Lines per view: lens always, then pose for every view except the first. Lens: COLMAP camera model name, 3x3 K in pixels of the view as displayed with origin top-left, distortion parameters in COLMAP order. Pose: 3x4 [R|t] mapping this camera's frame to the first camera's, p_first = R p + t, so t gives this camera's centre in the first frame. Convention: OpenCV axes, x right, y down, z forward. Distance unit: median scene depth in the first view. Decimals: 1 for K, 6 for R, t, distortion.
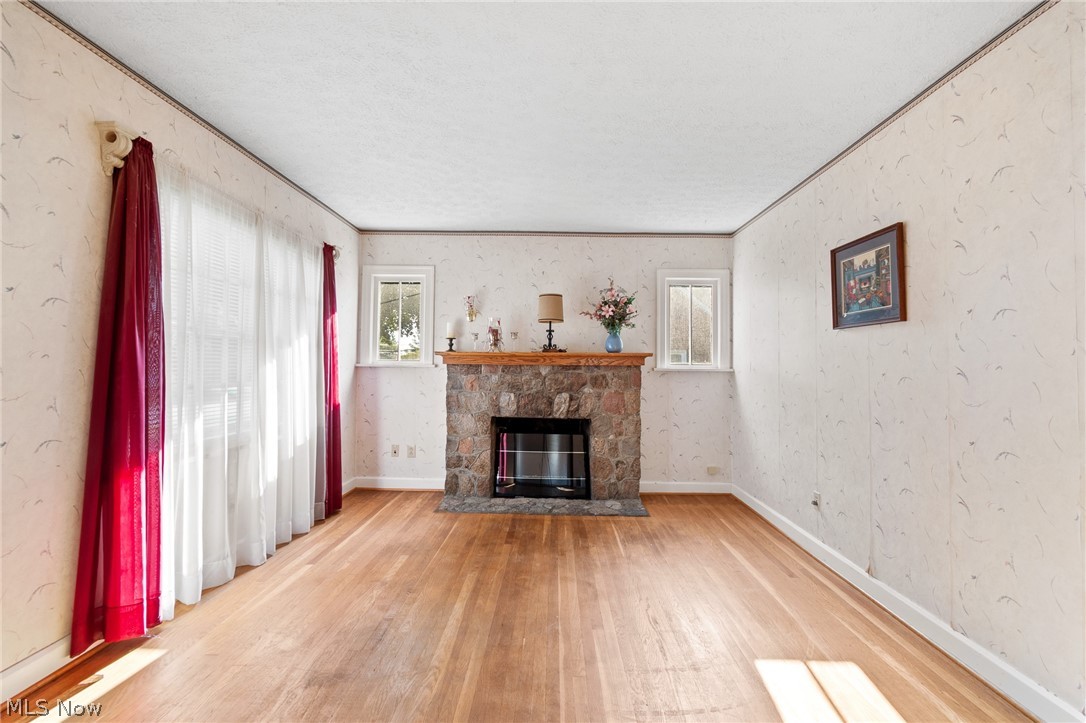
lens RADIAL K [[493.1, 0, 550.9], [0, 493.1, 359.0], [0, 0, 1]] dist [0.000406, -0.000108]
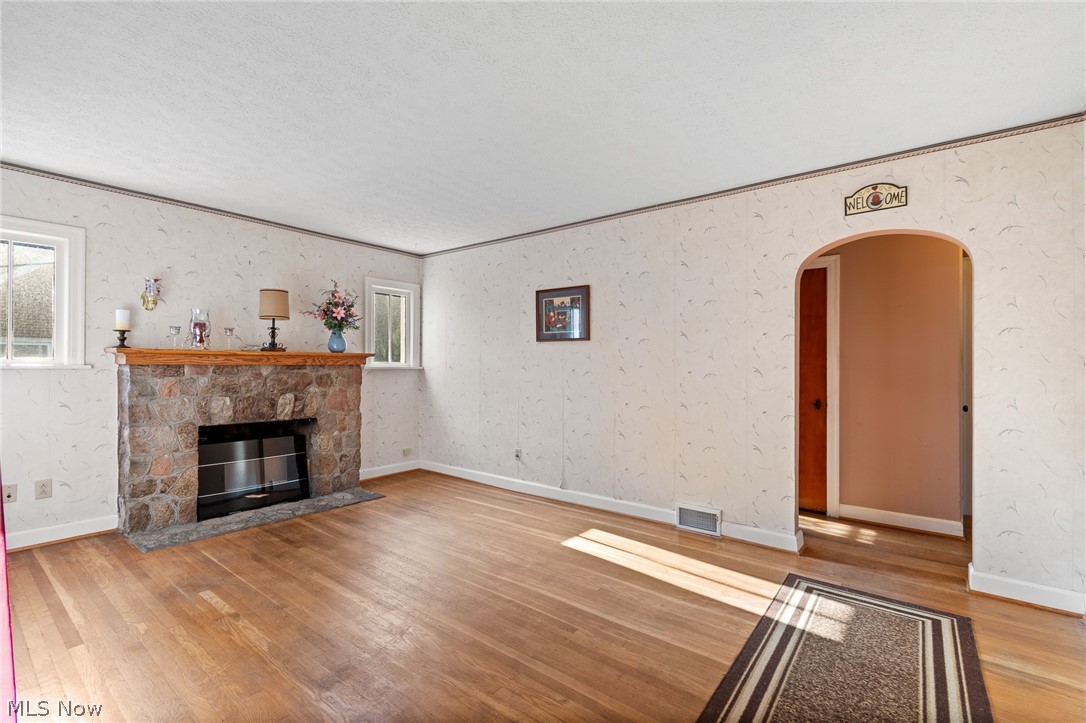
lens RADIAL K [[482.5, 0, 547.1], [0, 482.5, 370.7], [0, 0, 1]] dist [0.001839, -0.000030]
pose [[0.611142, -0.016559, 0.791348, -0.411238], [-0.010417, 0.999526, 0.028960, -0.008552], [-0.791452, -0.025942, 0.610680, 0.023917]]
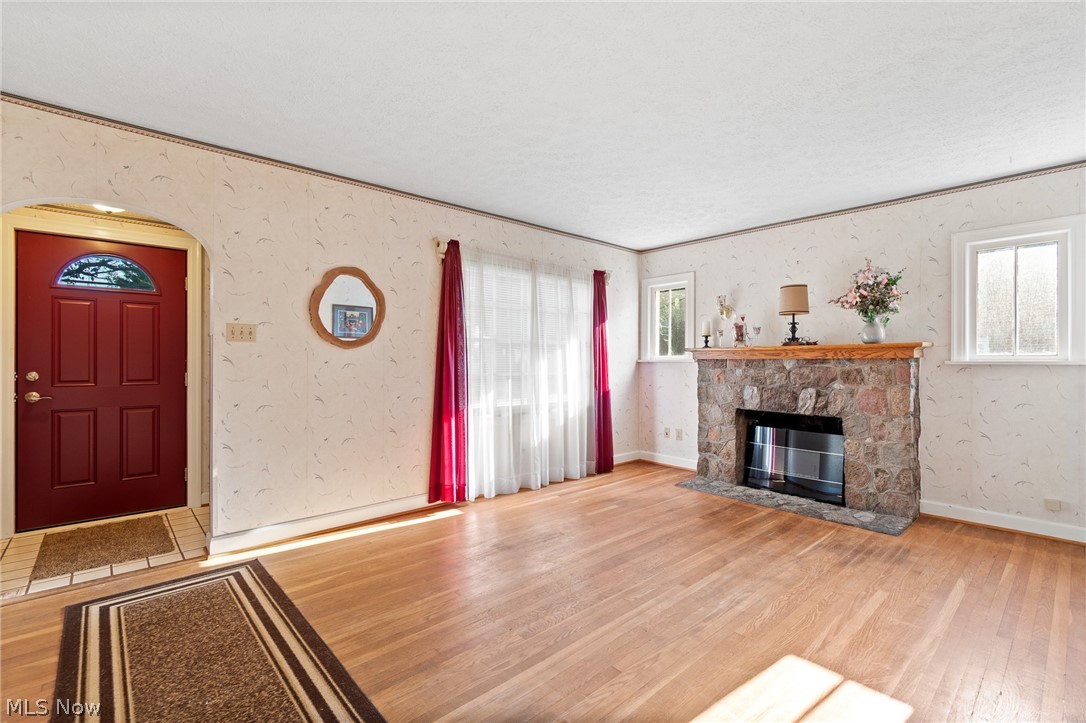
lens RADIAL K [[482.5, 0, 547.1], [0, 482.5, 370.7], [0, 0, 1]] dist [0.001839, -0.000030]
pose [[0.679260, 0.005151, -0.733879, 0.363226], [0.017538, 0.999576, 0.023248, 0.004969], [0.733688, -0.028662, 0.678882, 0.004265]]
